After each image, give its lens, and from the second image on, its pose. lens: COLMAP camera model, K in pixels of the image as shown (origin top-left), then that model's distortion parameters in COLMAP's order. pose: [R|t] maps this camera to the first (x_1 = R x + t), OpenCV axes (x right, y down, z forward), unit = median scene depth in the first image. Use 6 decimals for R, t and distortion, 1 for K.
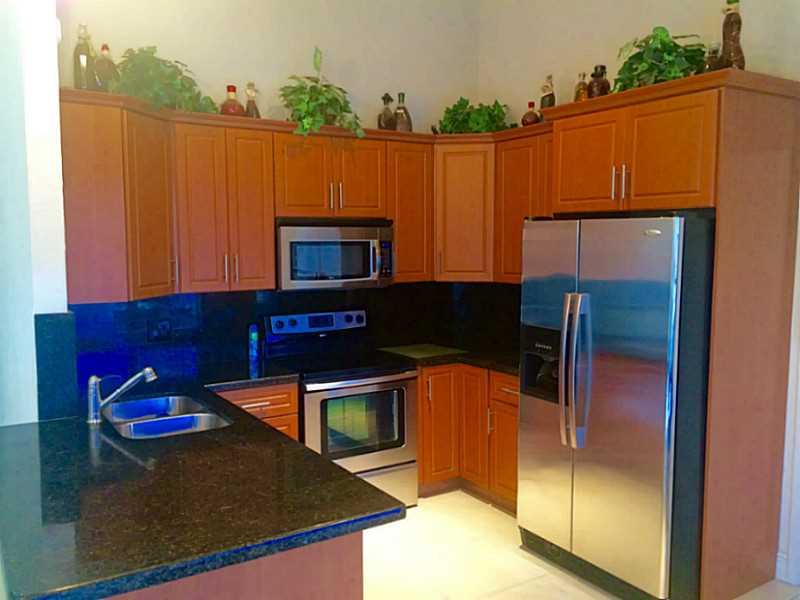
lens RADIAL K [[678.1, 0, 400.0], [0, 678.1, 300.0], [0, 0, 1]] dist [0.104061, -0.110134]
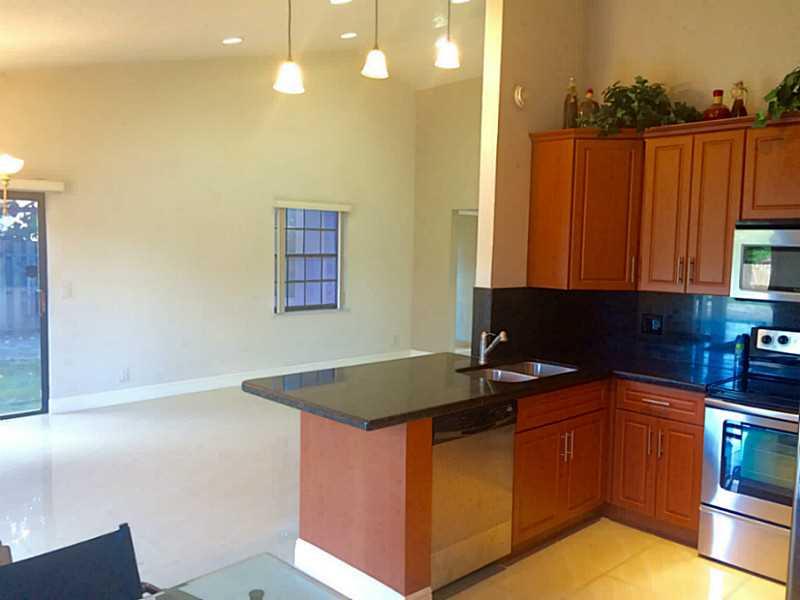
lens RADIAL K [[678.1, 0, 400.0], [0, 678.1, 300.0], [0, 0, 1]] dist [0.104061, -0.110134]
pose [[0.179697, 0.091563, -0.979452, 0.698933], [-0.108242, 0.991453, 0.072827, -0.032695], [0.977749, 0.092931, 0.188072, 0.389350]]
